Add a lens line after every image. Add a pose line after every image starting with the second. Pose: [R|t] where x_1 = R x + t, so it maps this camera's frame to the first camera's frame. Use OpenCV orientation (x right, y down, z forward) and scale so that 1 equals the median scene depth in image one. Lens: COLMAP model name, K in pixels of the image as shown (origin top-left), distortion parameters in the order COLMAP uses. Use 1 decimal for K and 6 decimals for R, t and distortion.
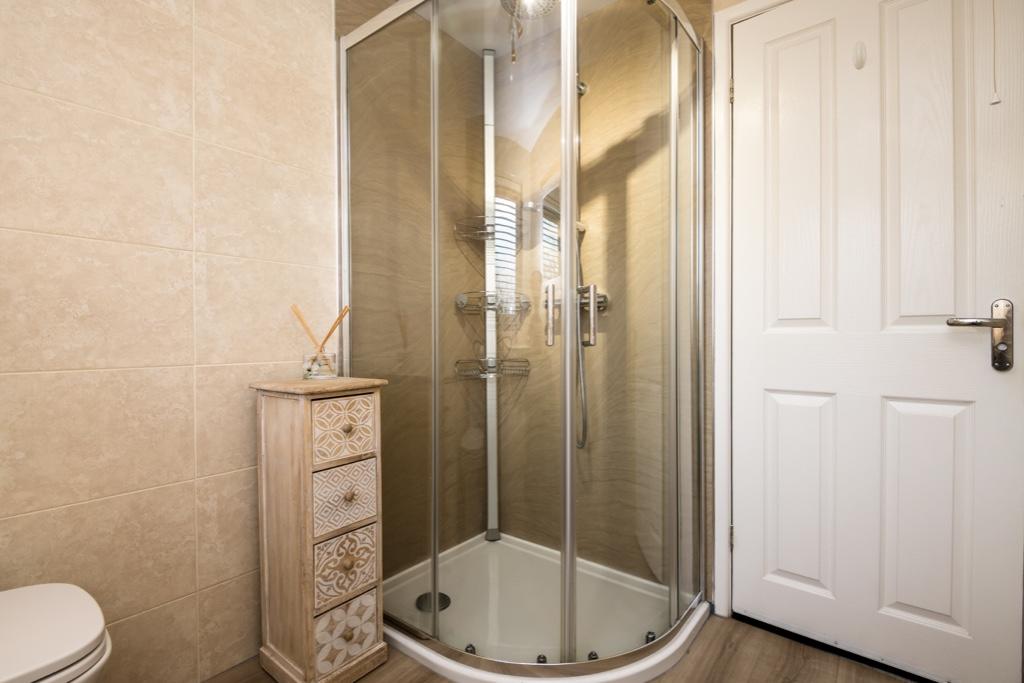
lens RADIAL K [[473.9, 0, 511.8], [0, 473.9, 344.4], [0, 0, 1]] dist [-0.001063, -0.000758]
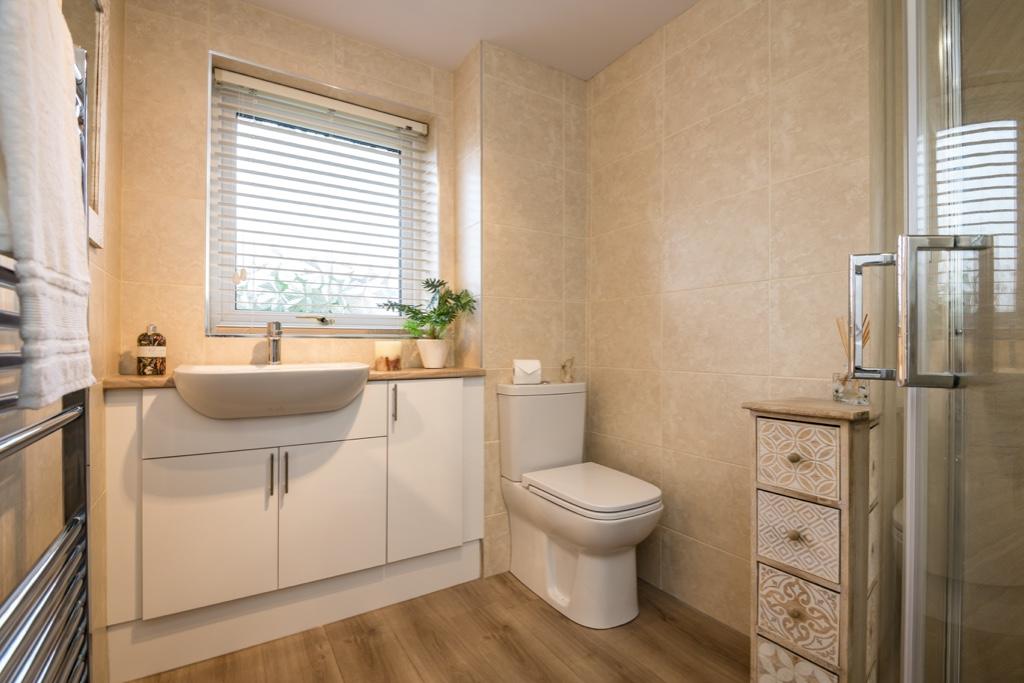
lens RADIAL K [[473.9, 0, 511.8], [0, 473.9, 344.4], [0, 0, 1]] dist [-0.001063, -0.000758]
pose [[-0.344014, 0.000374, -0.938965, 0.666771], [-0.006131, 0.999978, 0.002645, -0.034338], [0.938945, 0.006667, -0.344004, 0.806197]]
